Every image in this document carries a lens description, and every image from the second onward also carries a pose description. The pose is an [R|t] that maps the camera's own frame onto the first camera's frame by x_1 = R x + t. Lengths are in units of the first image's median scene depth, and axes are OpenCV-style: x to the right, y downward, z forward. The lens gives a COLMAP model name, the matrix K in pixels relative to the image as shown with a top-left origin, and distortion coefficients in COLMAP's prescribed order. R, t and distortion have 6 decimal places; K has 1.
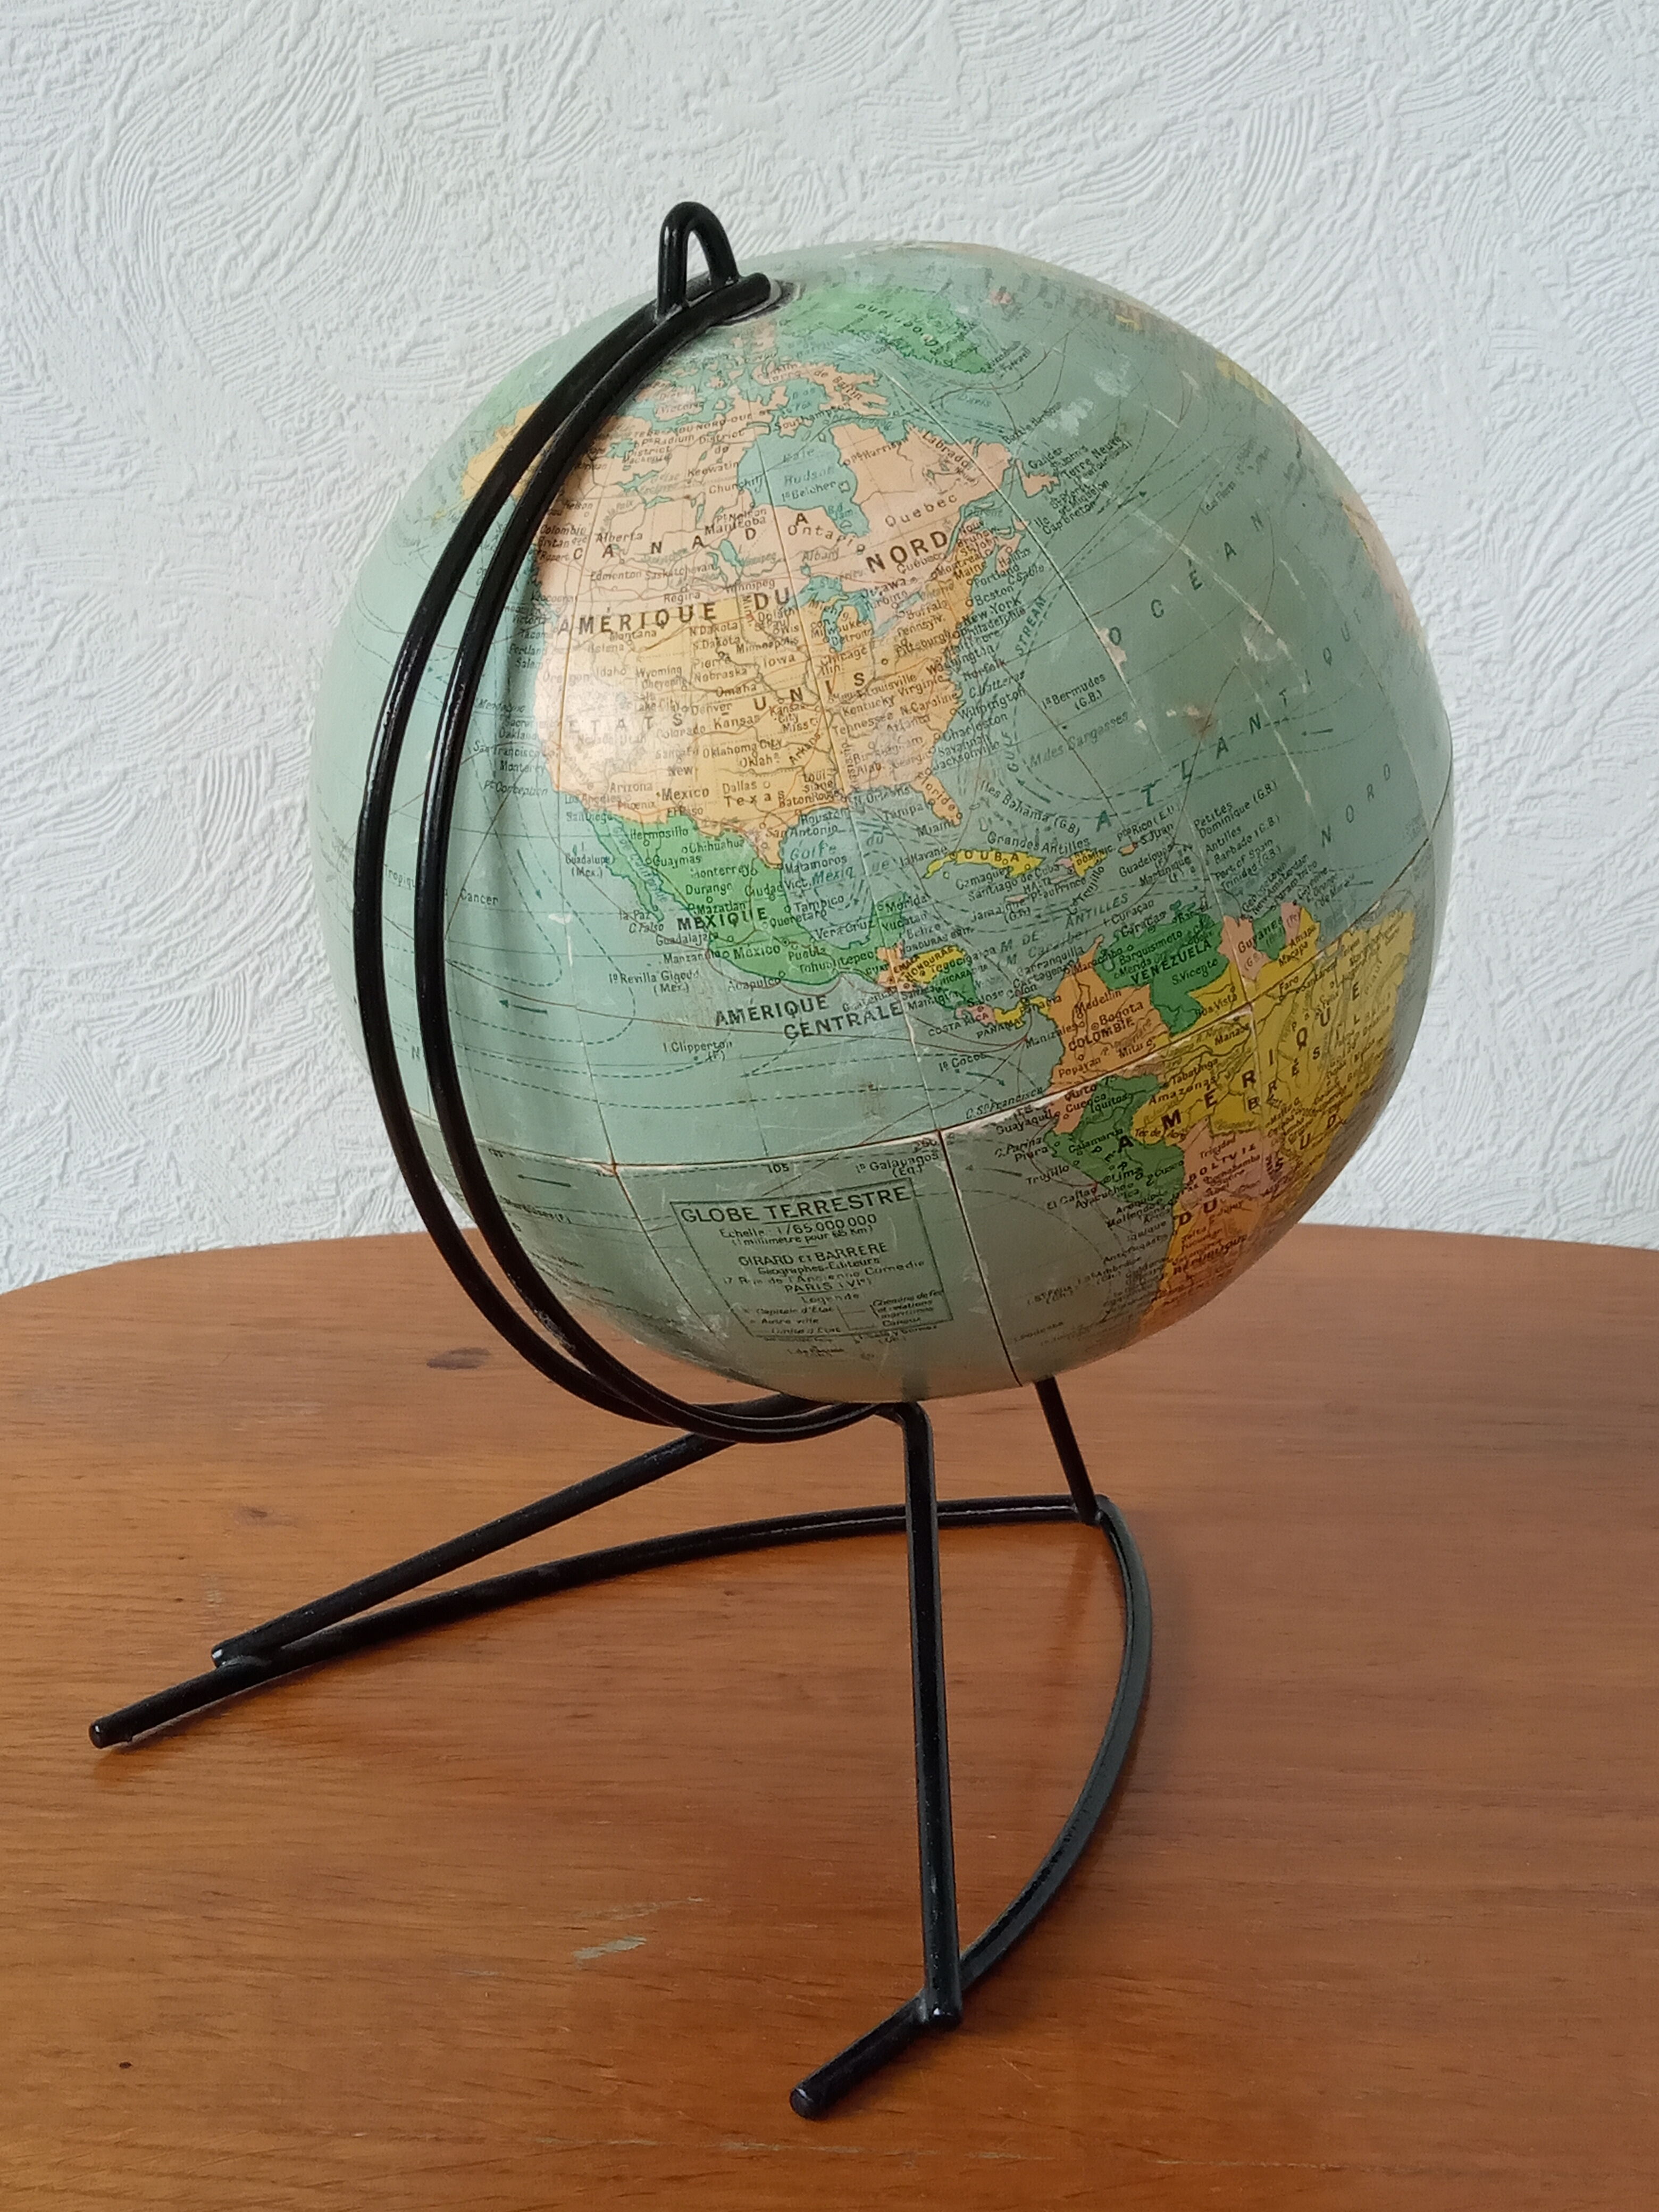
lens RADIAL K [[2953.1, 0, 829.5], [0, 2953.1, 1106.0], [0, 0, 1]] dist [0.034374, -0.108075]
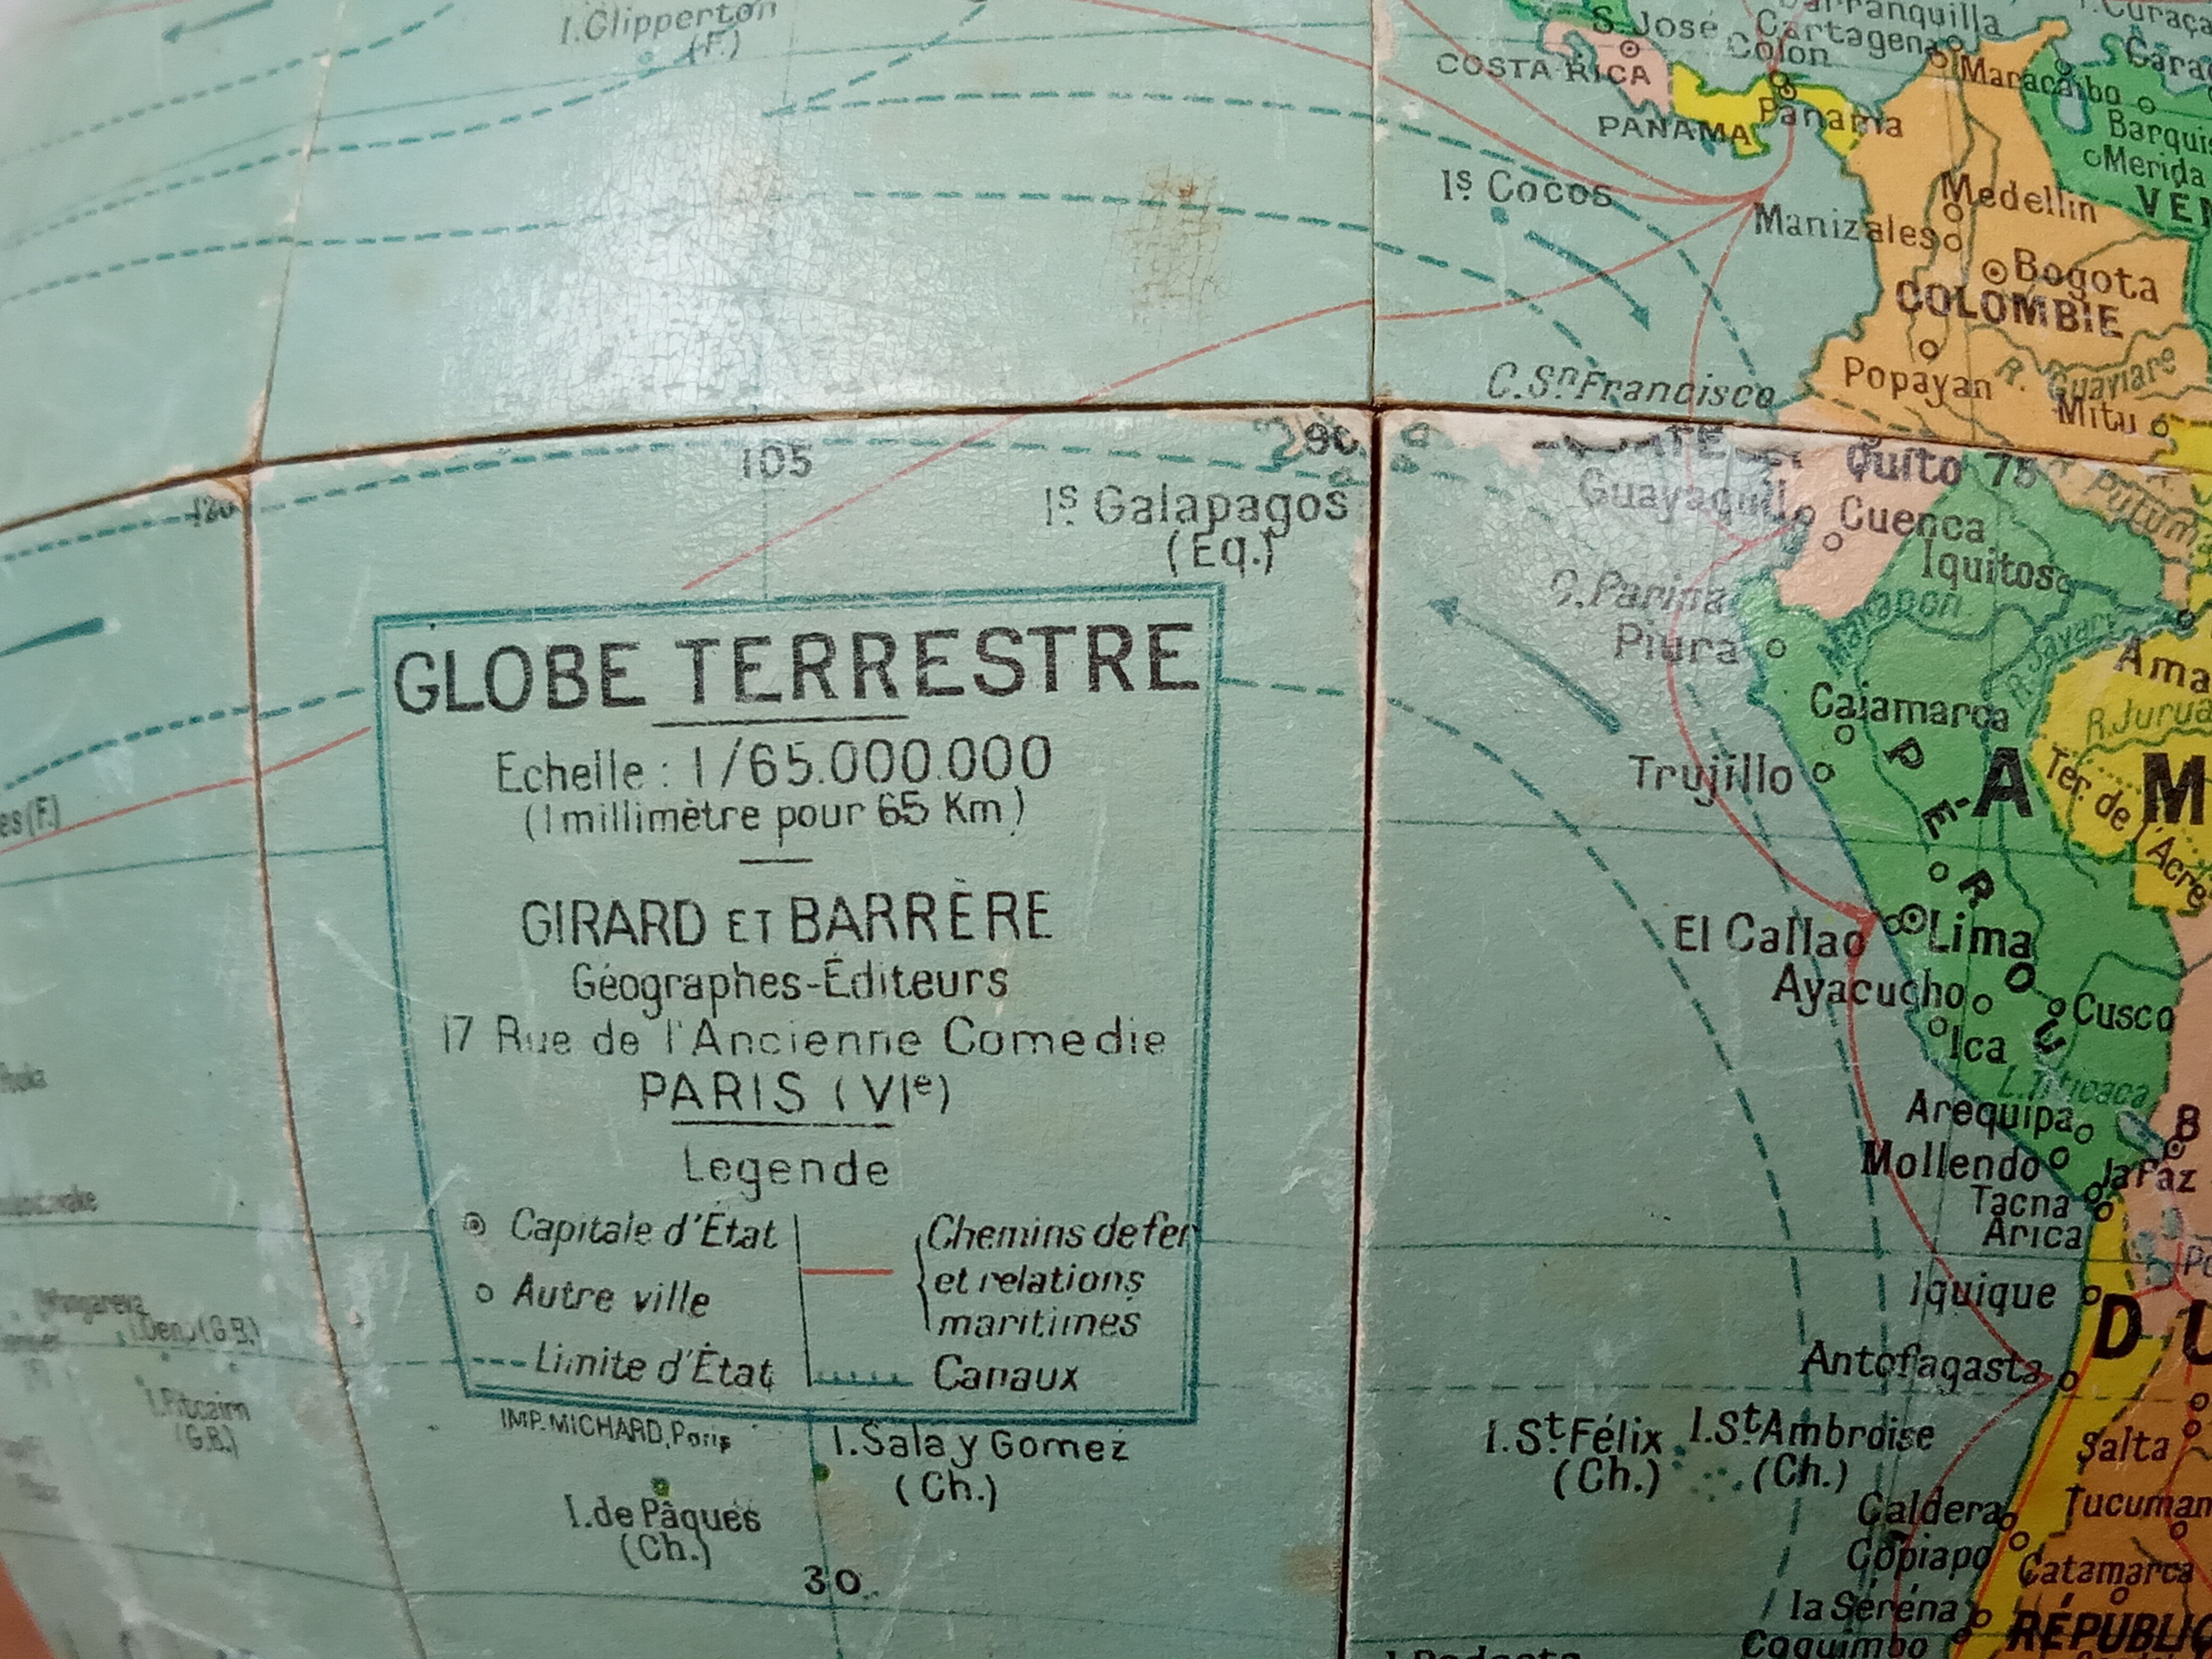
lens RADIAL K [[2953.1, 0, 1106.0], [0, 2953.1, 829.5], [0, 0, 1]] dist [0.034374, -0.108075]
pose [[0.956615, 0.258093, -0.135188, 0.060990], [-0.283388, 0.716473, -0.637462, 0.221538], [-0.067666, 0.648117, 0.758529, 0.832857]]
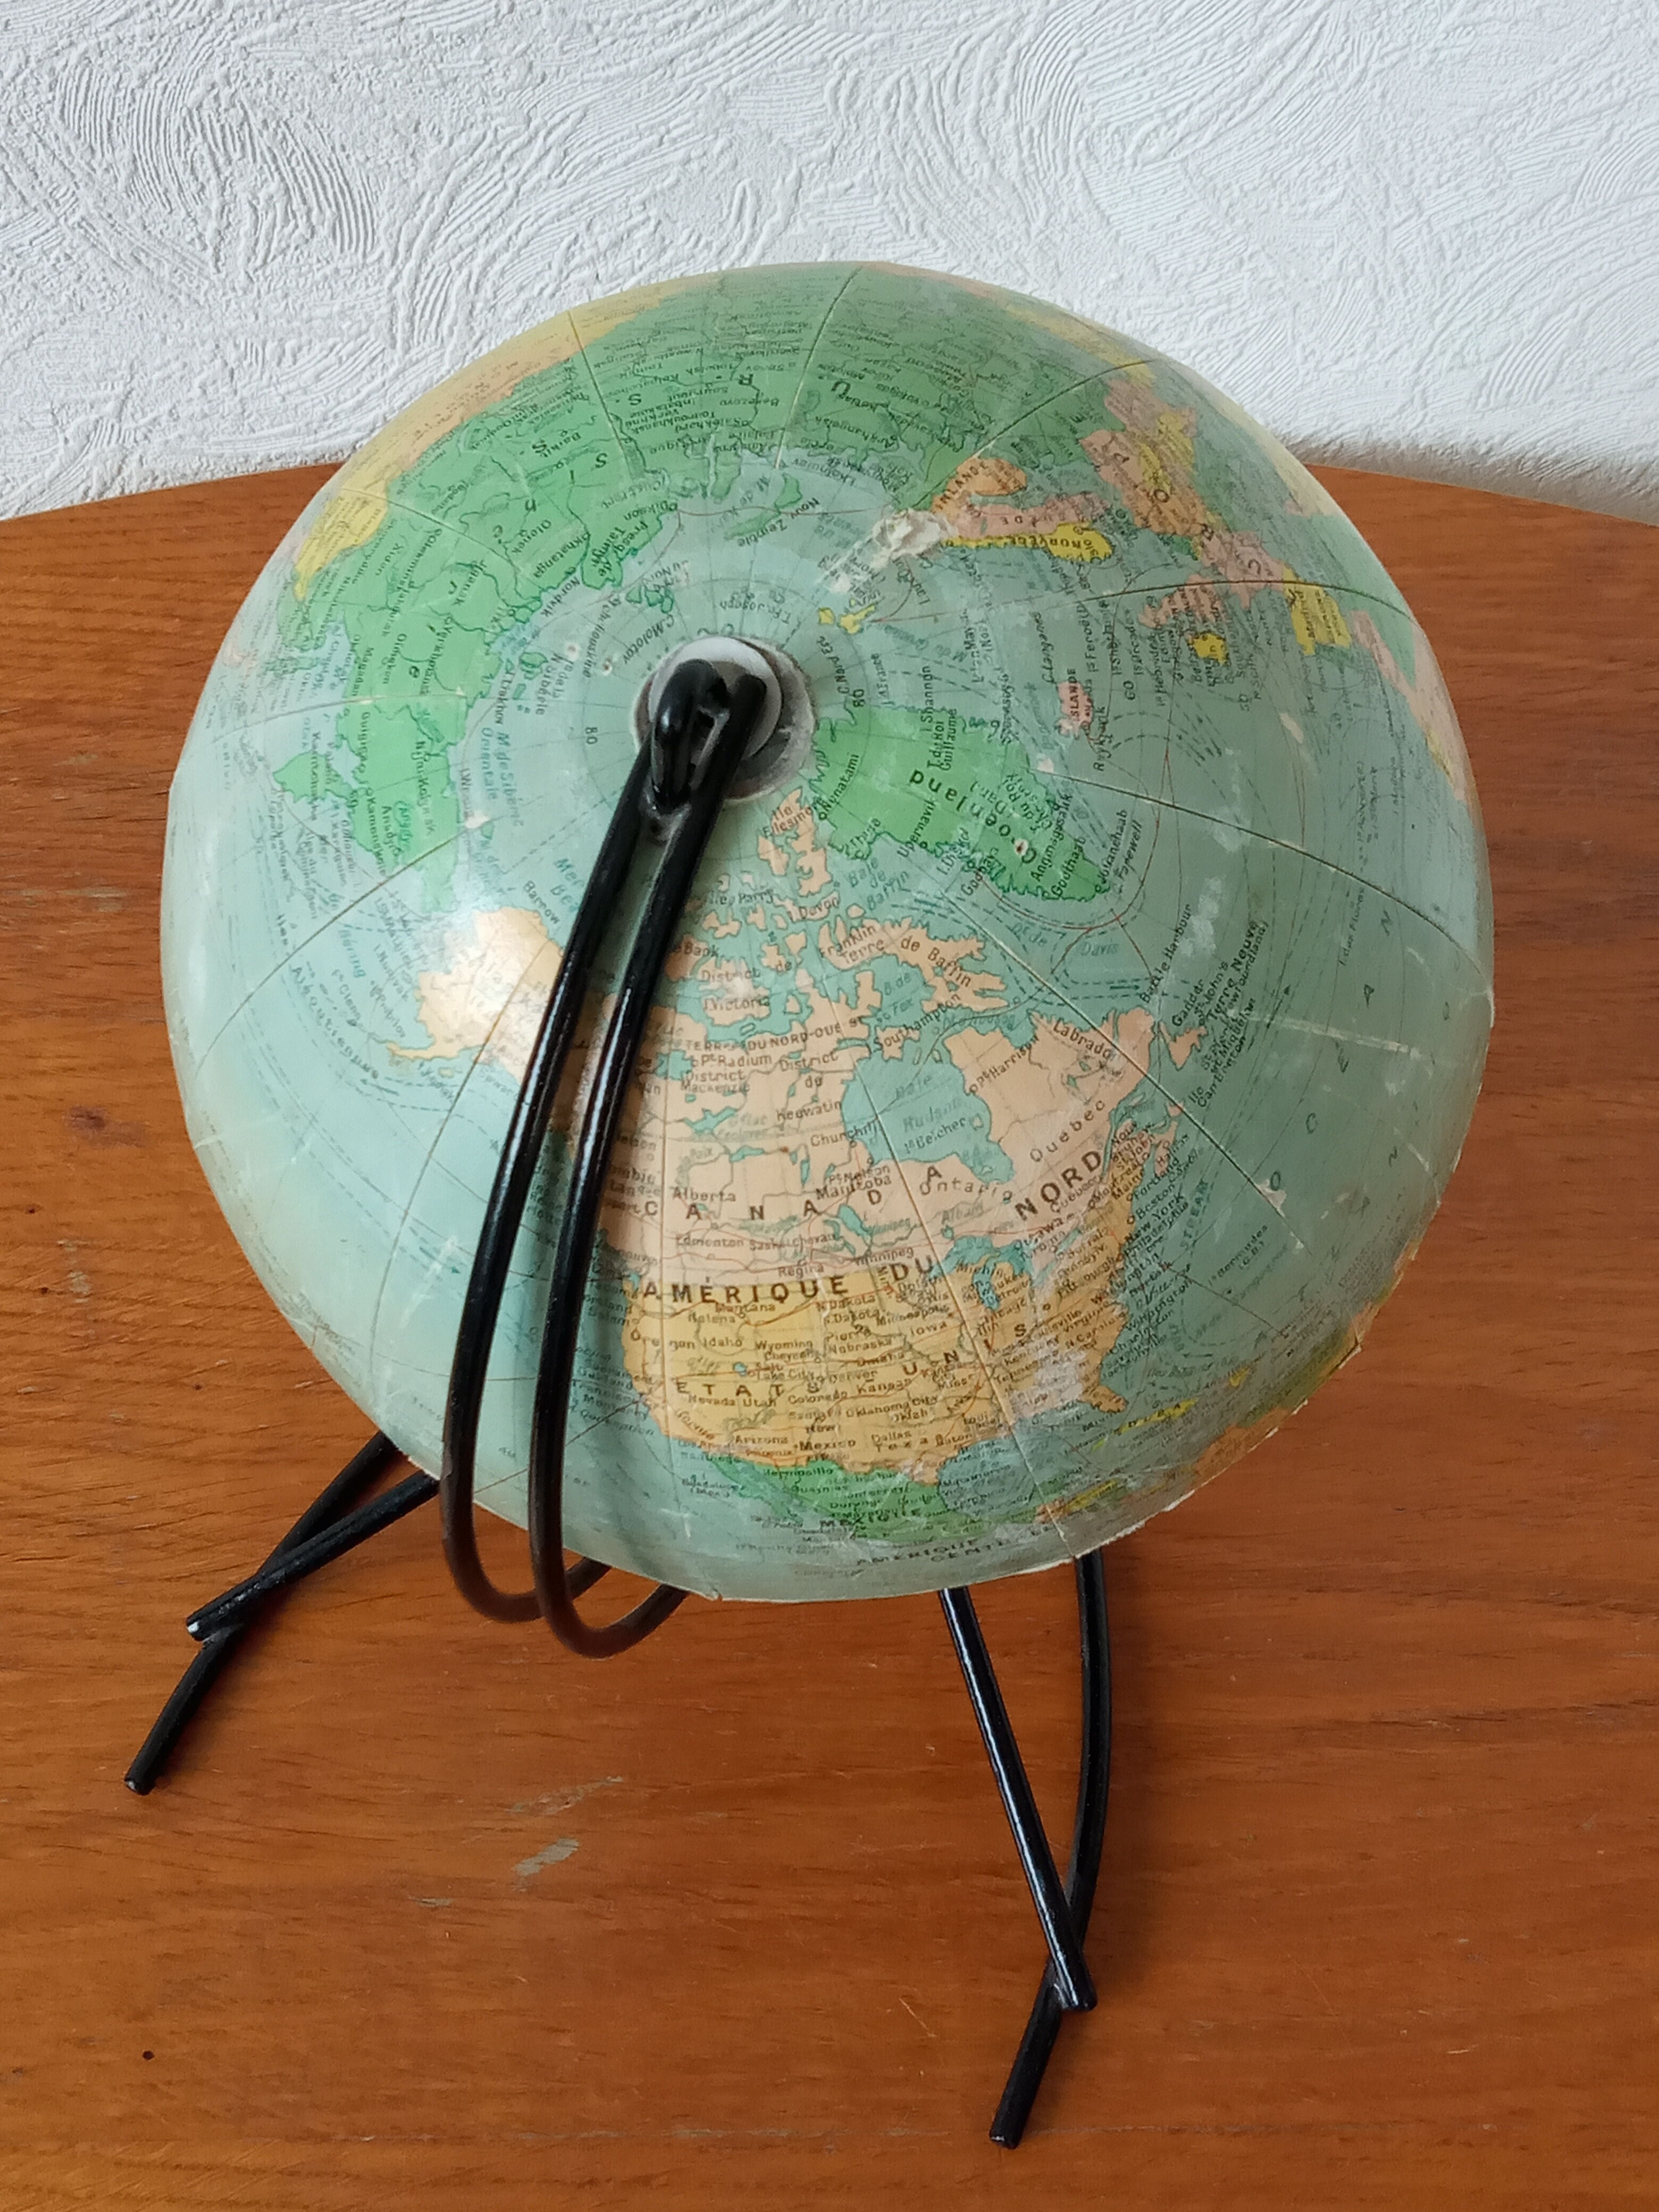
lens RADIAL K [[2953.1, 0, 829.5], [0, 2953.1, 1106.0], [0, 0, 1]] dist [0.034374, -0.108075]
pose [[0.953903, -0.239340, 0.181067, -0.183677], [0.067147, 0.758235, 0.648514, -0.754584], [-0.292506, -0.606461, 0.739354, 0.402092]]
